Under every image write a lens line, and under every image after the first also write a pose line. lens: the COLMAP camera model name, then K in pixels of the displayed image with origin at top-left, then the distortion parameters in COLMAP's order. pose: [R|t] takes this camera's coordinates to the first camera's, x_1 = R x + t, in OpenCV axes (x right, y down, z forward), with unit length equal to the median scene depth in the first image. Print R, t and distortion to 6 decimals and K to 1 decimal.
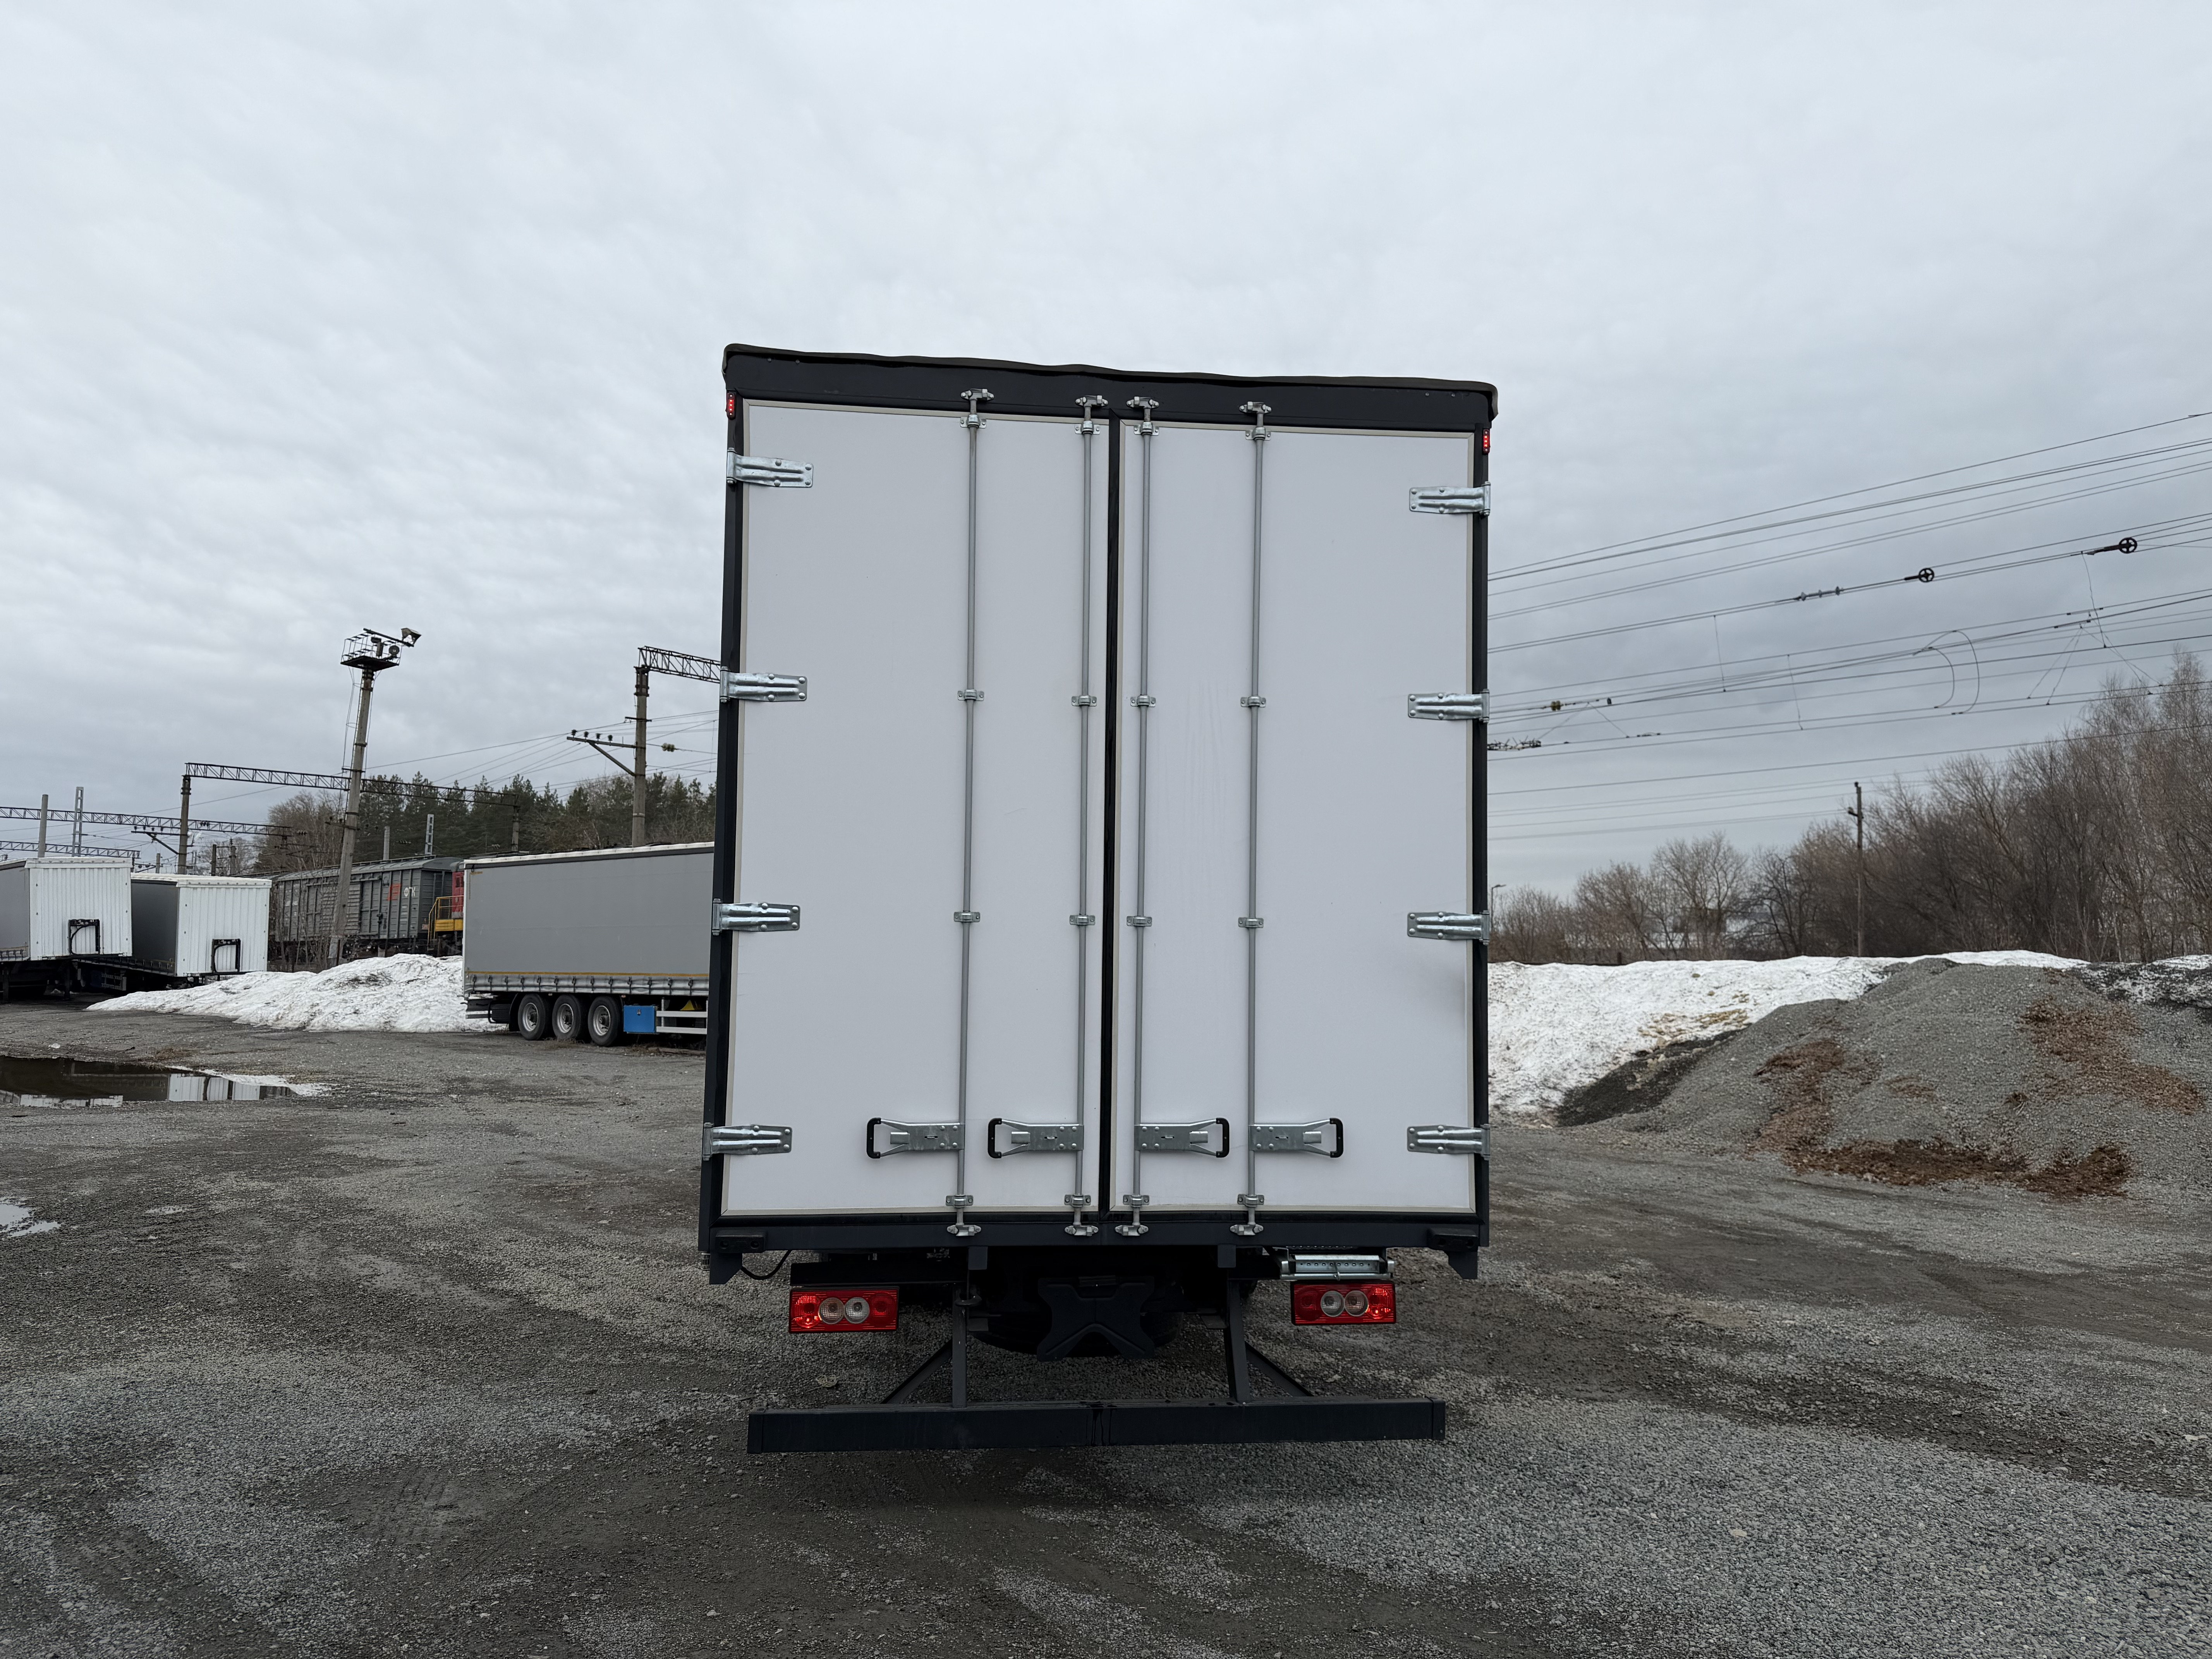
lens RADIAL K [[1559.5, 0, 1105.1], [0, 1559.5, 828.4], [0, 0, 1]] dist [0.046525, -0.057784]
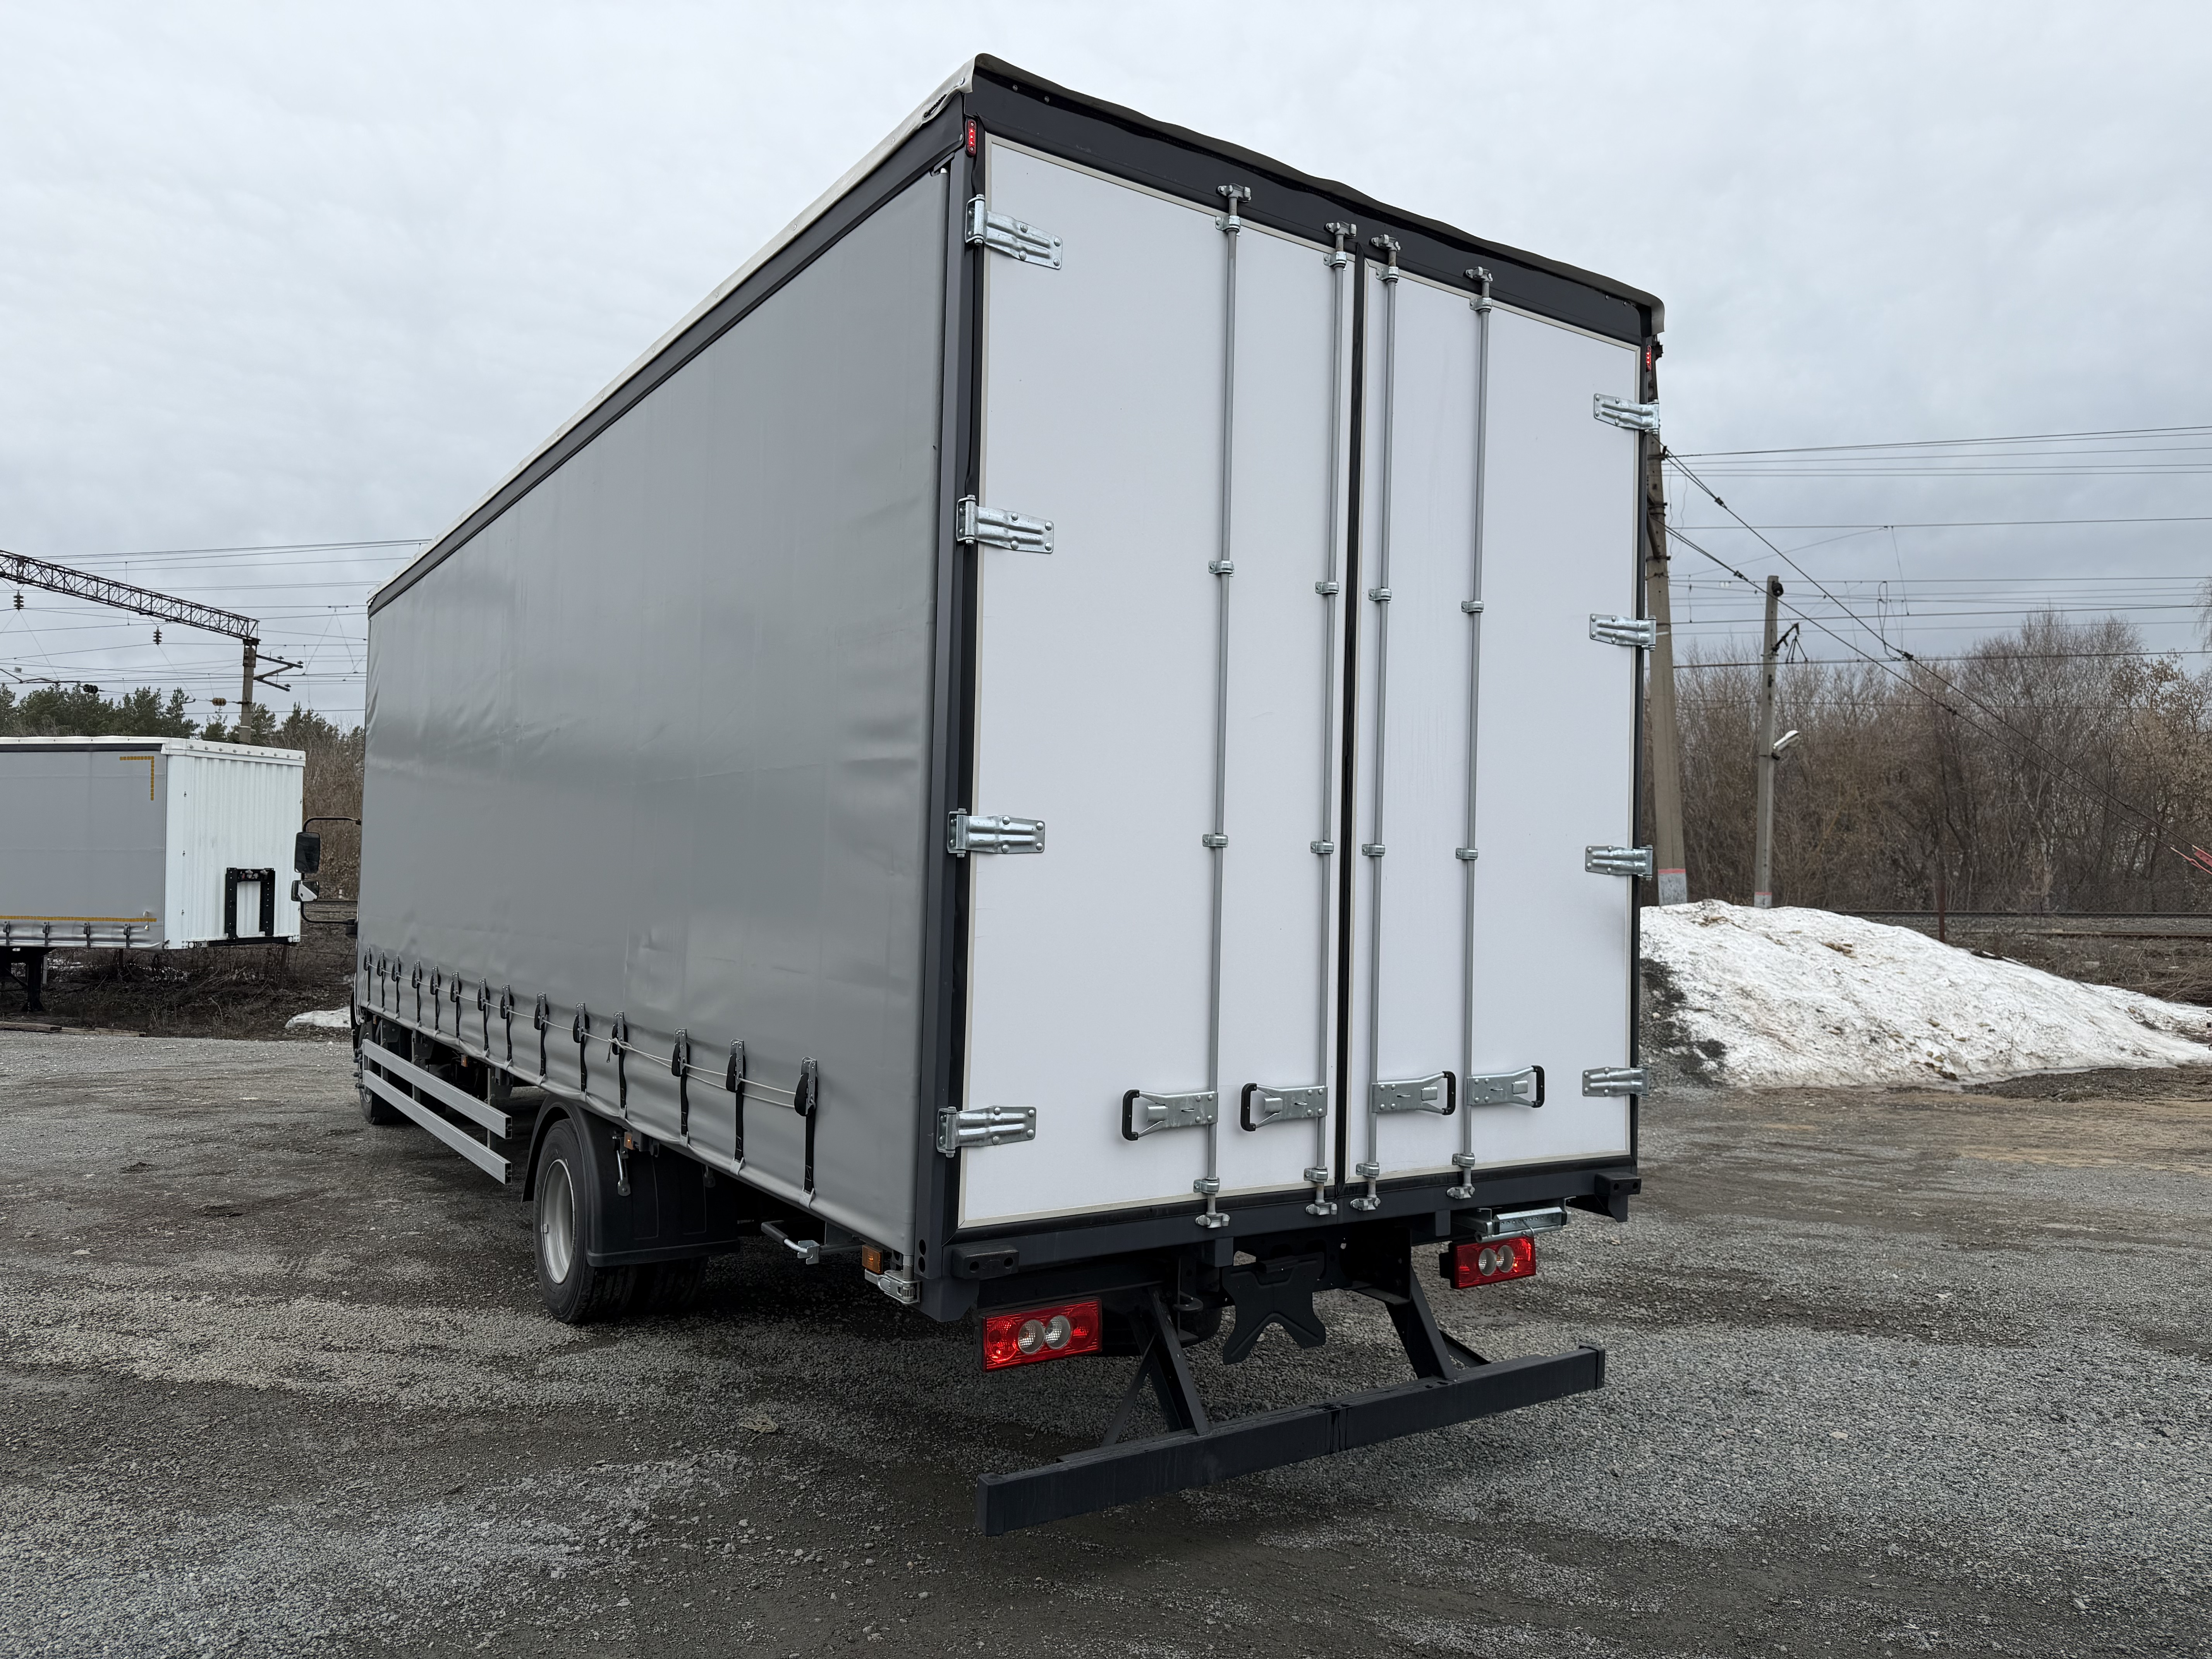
lens RADIAL K [[1559.5, 0, 1114.8], [0, 1559.5, 846.1], [0, 0, 1]] dist [0.046525, -0.057784]
pose [[0.881199, 0.019816, 0.472329, -0.511898], [-0.043289, 0.998306, 0.038879, 0.029667], [-0.470759, -0.054707, 0.880564, 0.302481]]
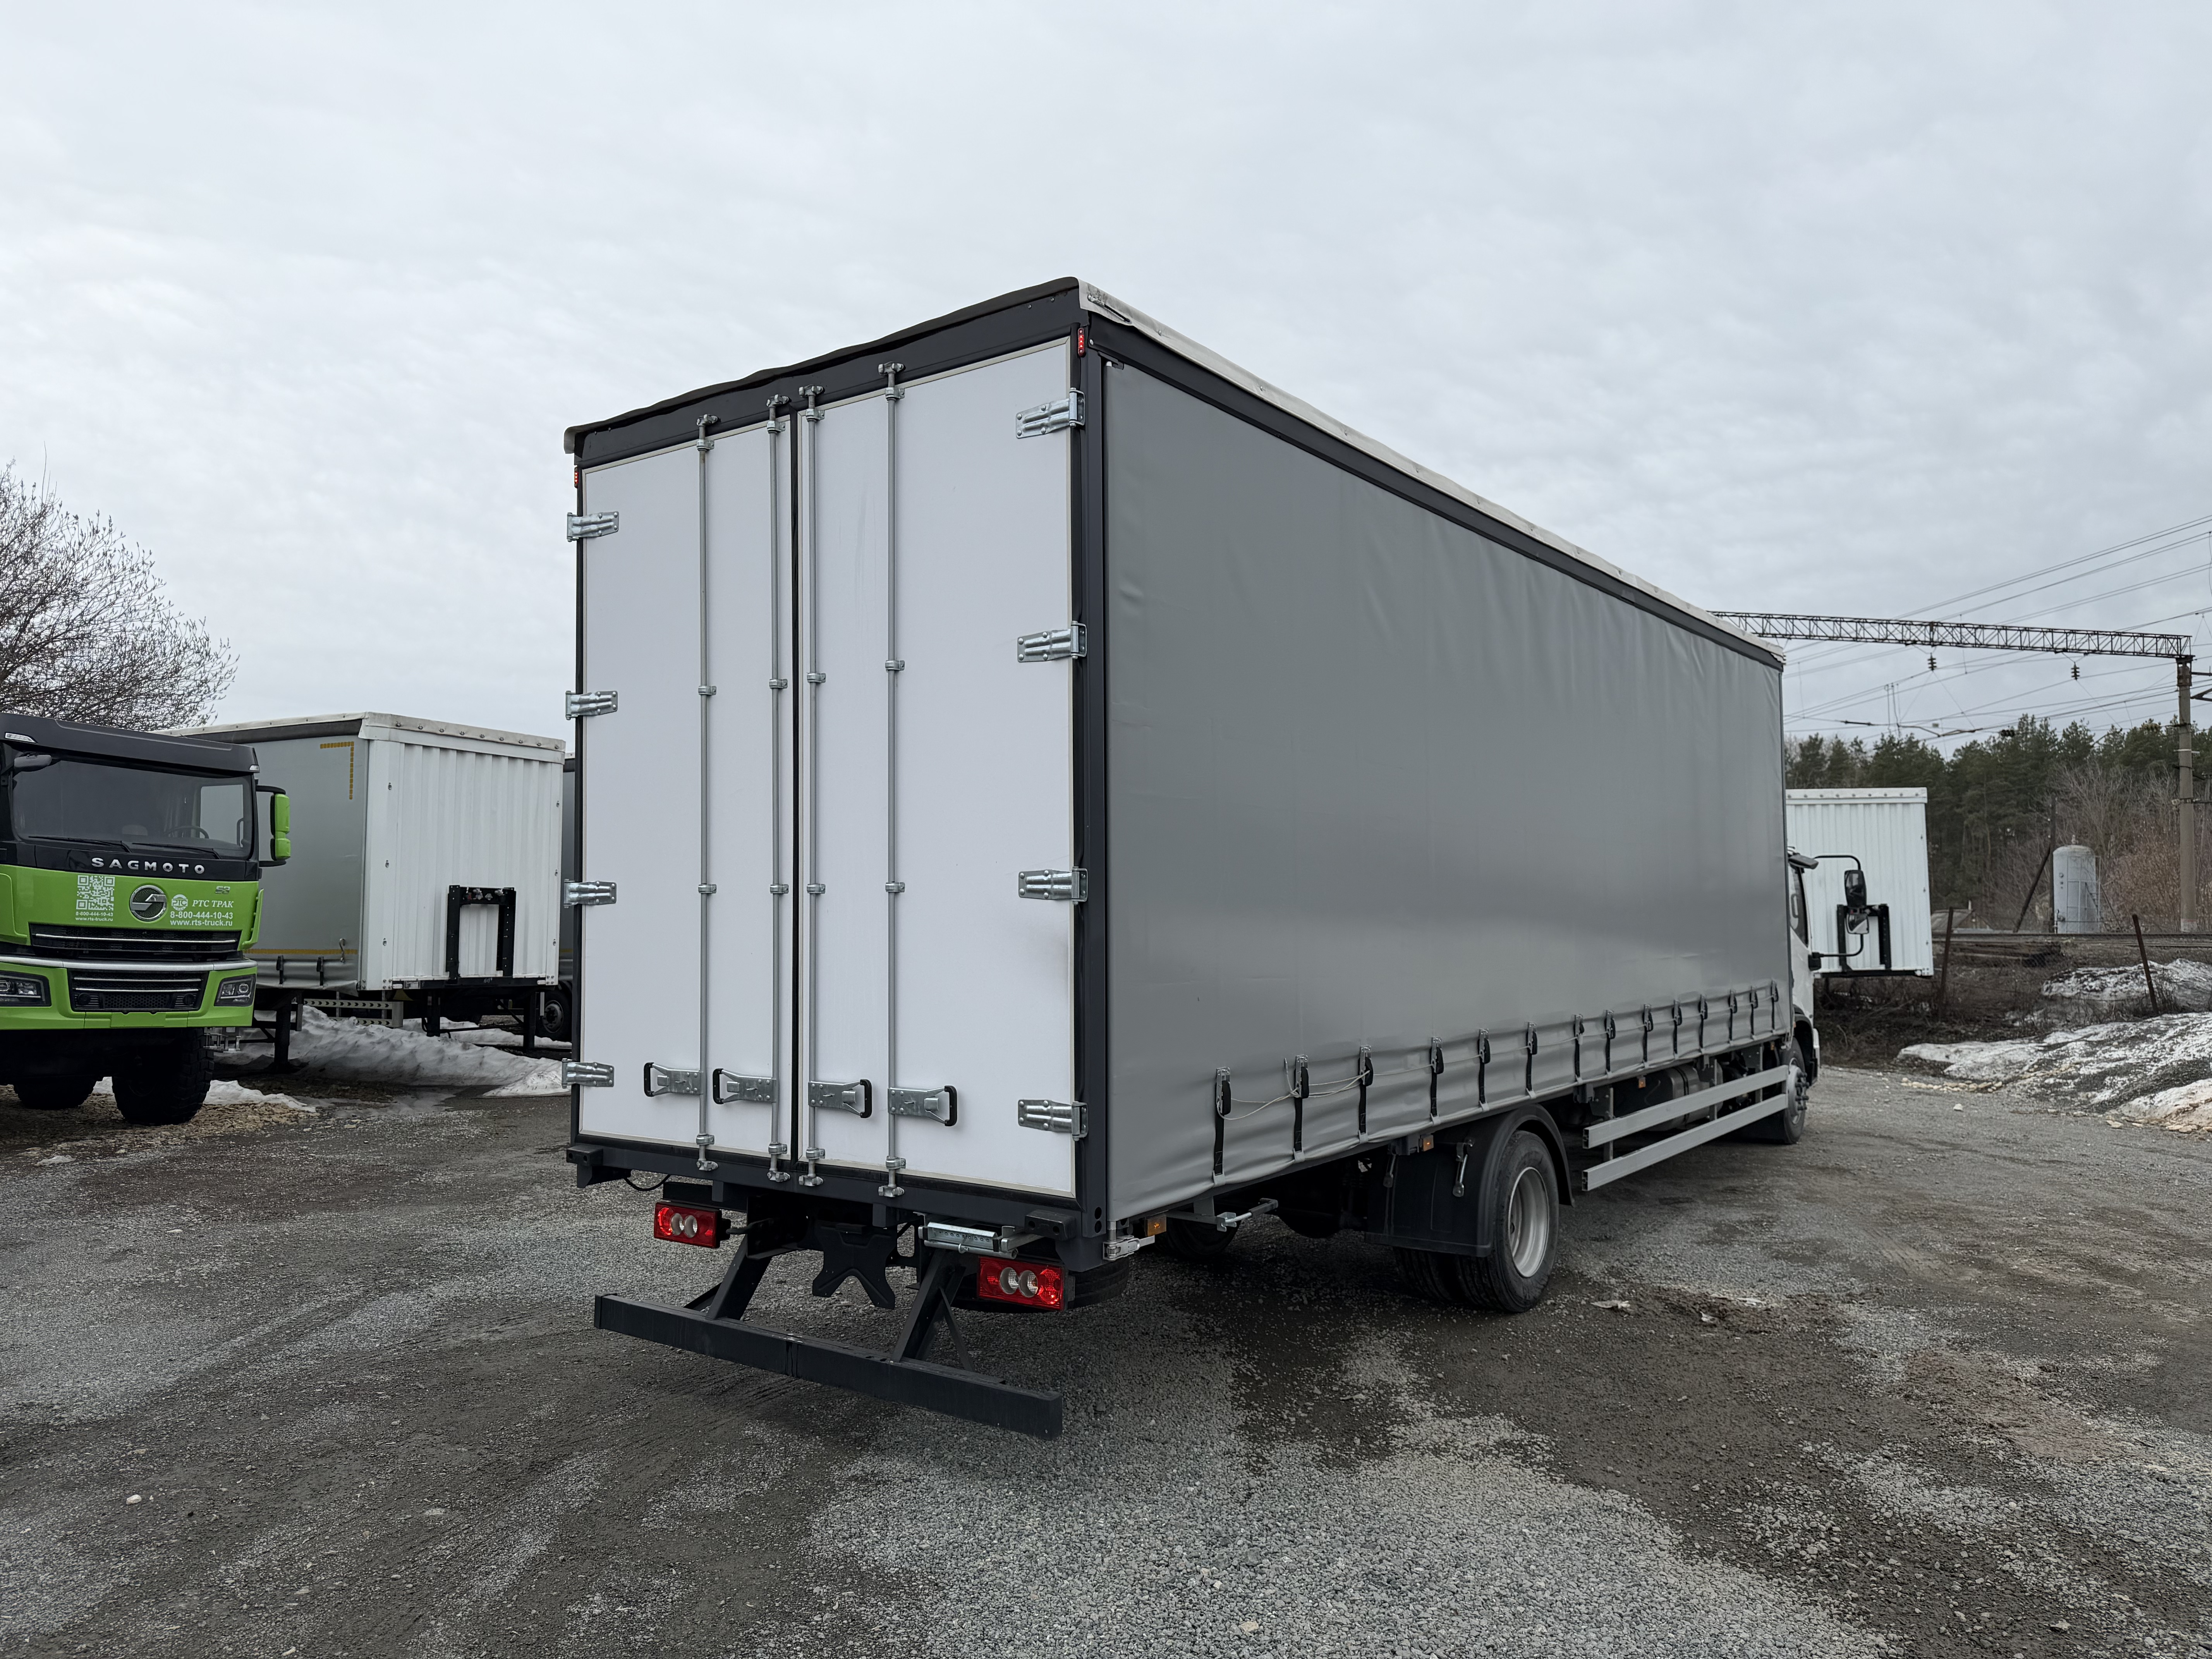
lens RADIAL K [[1559.5, 0, 1090.2], [0, 1559.5, 839.6], [0, 0, 1]] dist [0.046525, -0.057784]
pose [[0.741565, -0.044630, -0.669395, 0.858454], [0.060361, 0.998177, 0.000318, 0.037273], [0.668160, -0.040641, 0.742907, 0.342533]]
